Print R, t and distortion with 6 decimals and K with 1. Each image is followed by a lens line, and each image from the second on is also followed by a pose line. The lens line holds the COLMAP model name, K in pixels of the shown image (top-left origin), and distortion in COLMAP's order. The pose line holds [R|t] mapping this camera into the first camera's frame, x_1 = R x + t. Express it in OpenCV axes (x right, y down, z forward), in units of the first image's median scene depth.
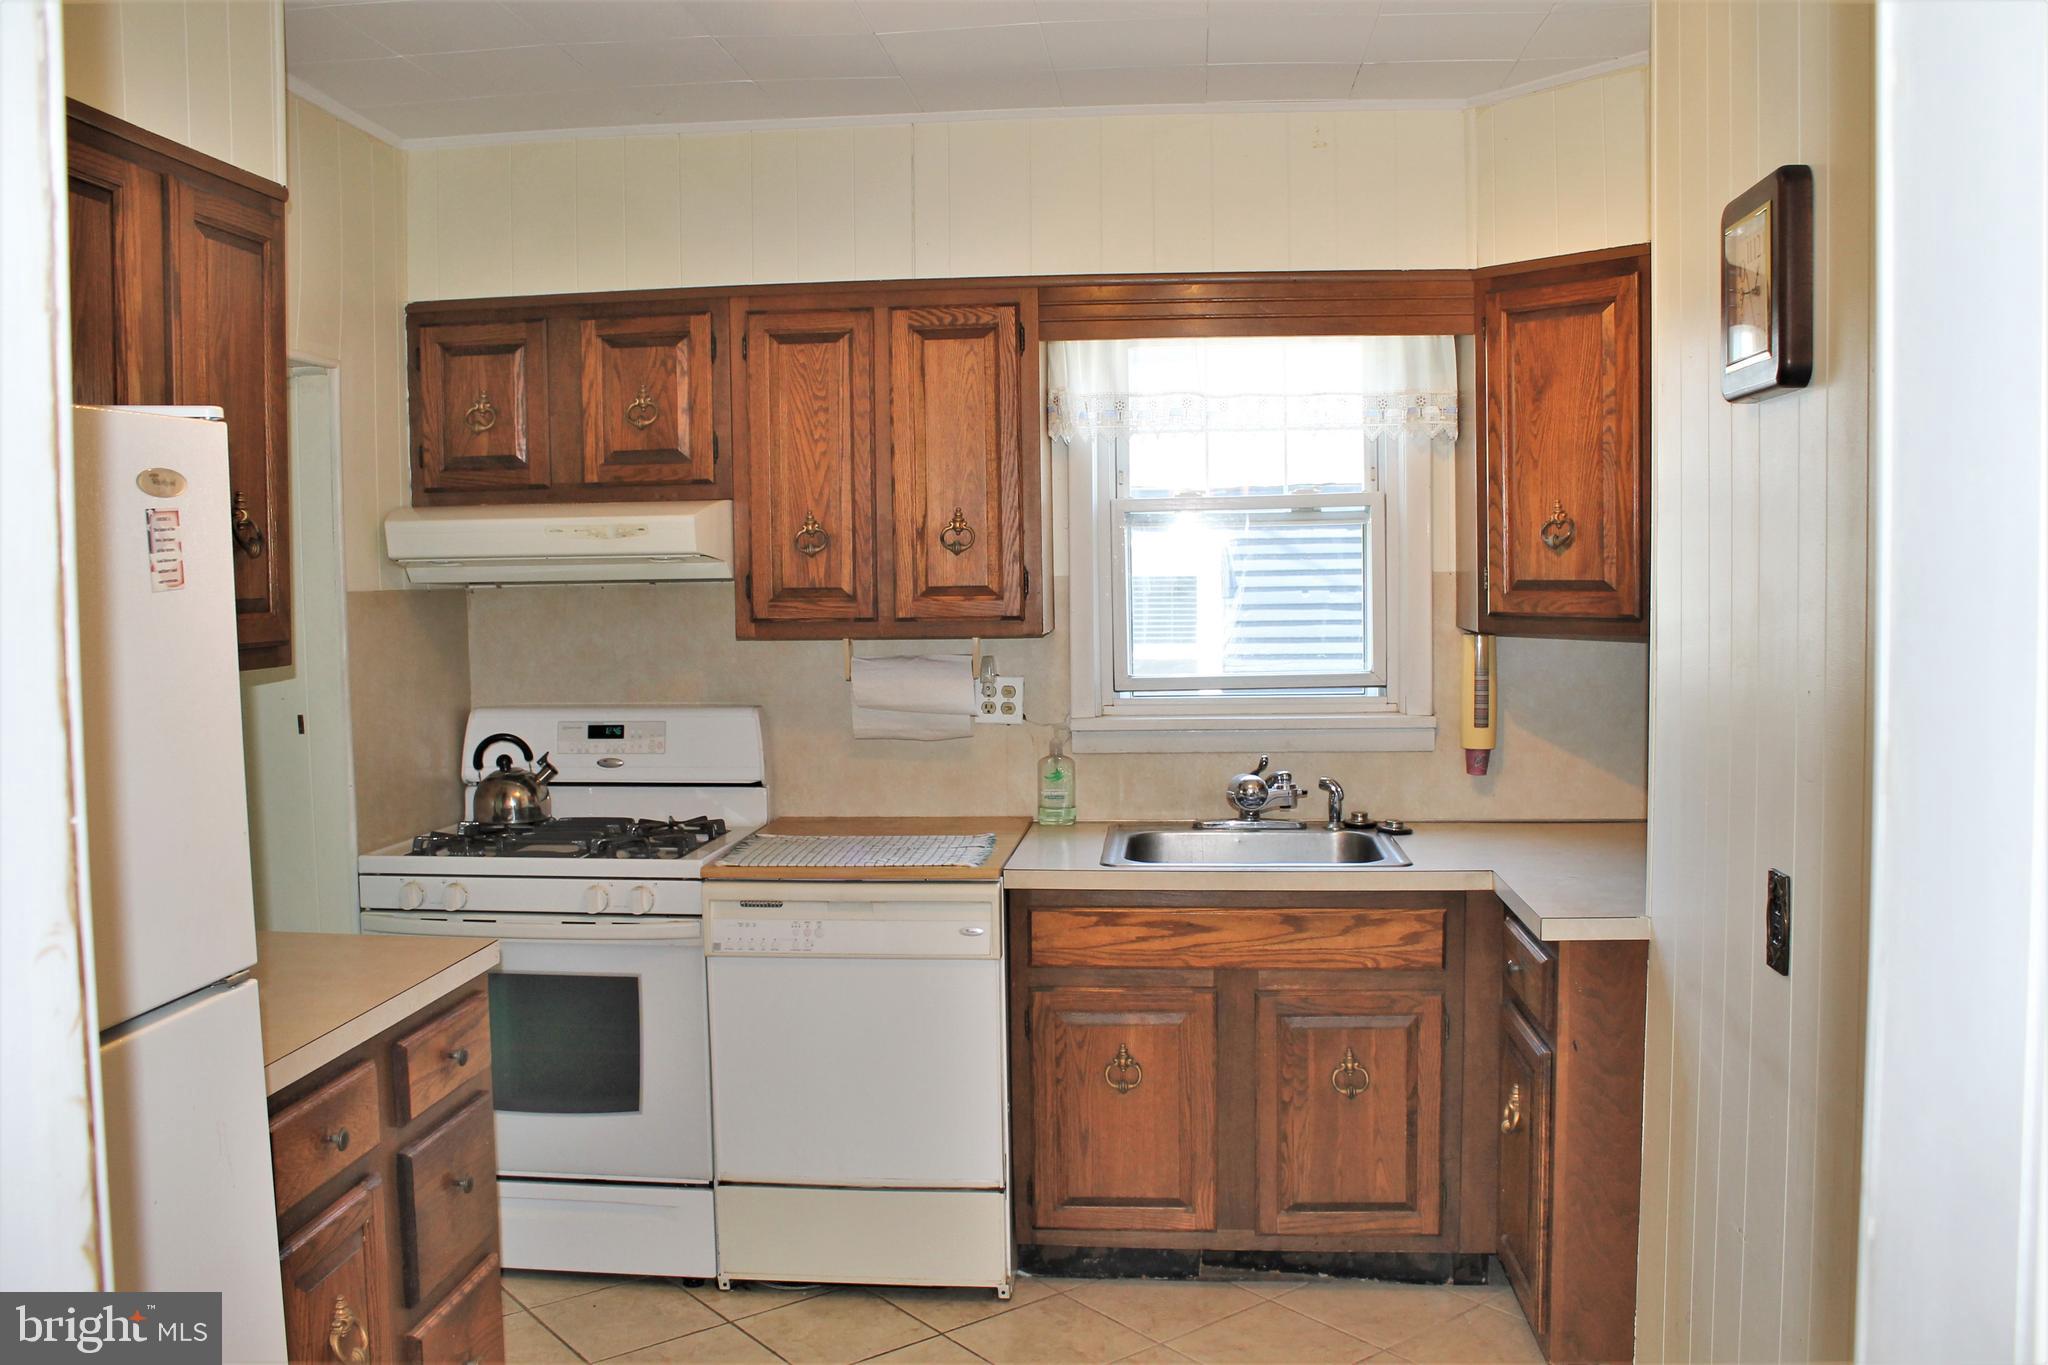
lens RADIAL K [[1750.5, 0, 1033.3], [0, 1750.5, 685.6], [0, 0, 1]] dist [-0.167844, 0.157860]
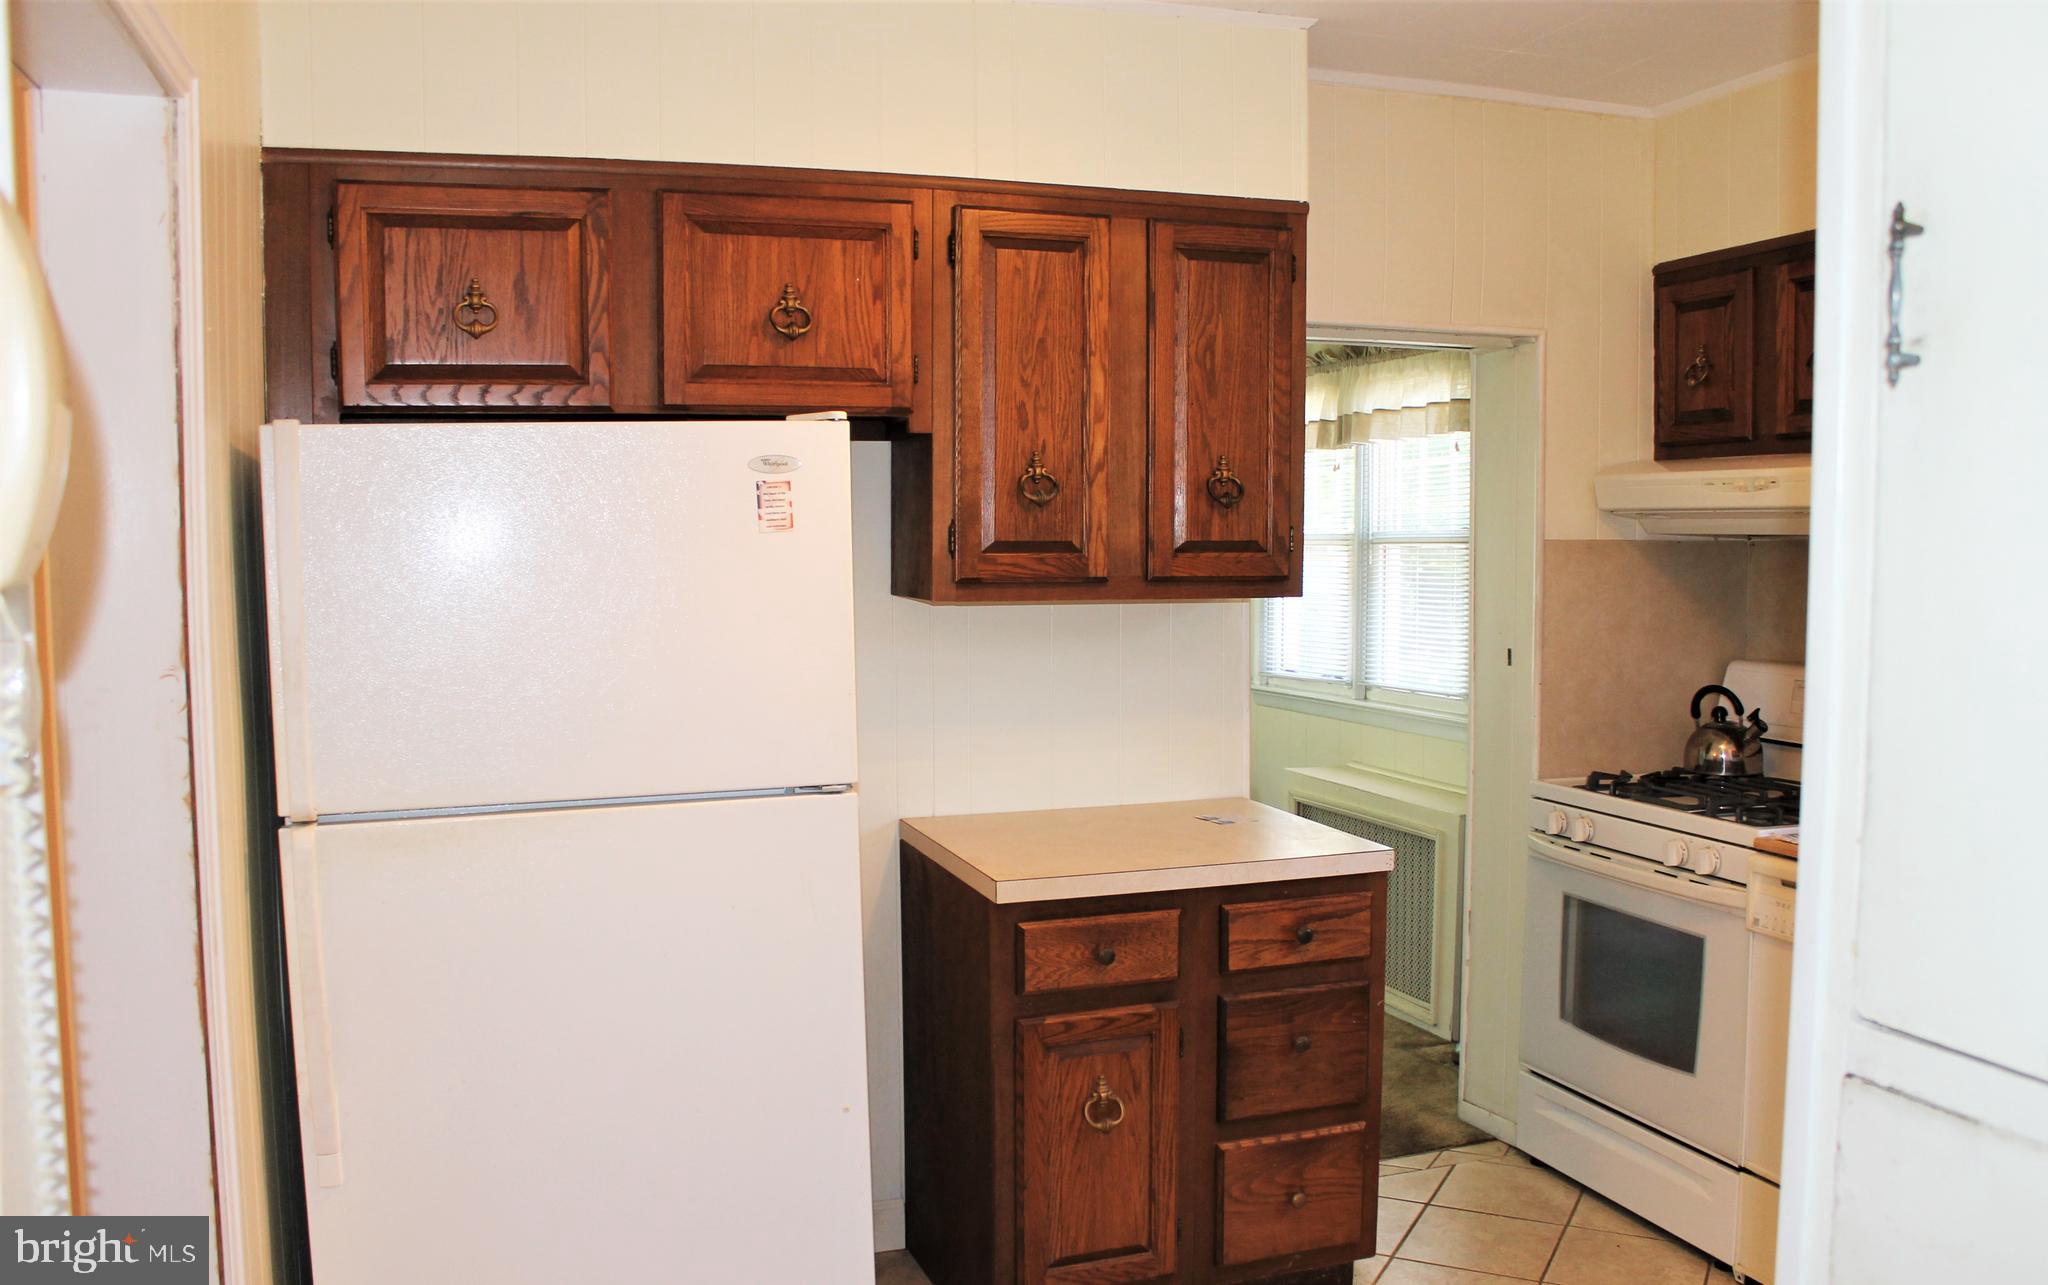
lens RADIAL K [[1746.2, 0, 1025.7], [0, 1746.2, 677.7], [0, 0, 1]] dist [-0.098152, 0.004949]
pose [[0.419960, 0.086663, -0.903395, 0.467674], [-0.063339, 0.995802, 0.066083, -0.018729], [0.905330, 0.029468, 0.423686, 0.228324]]
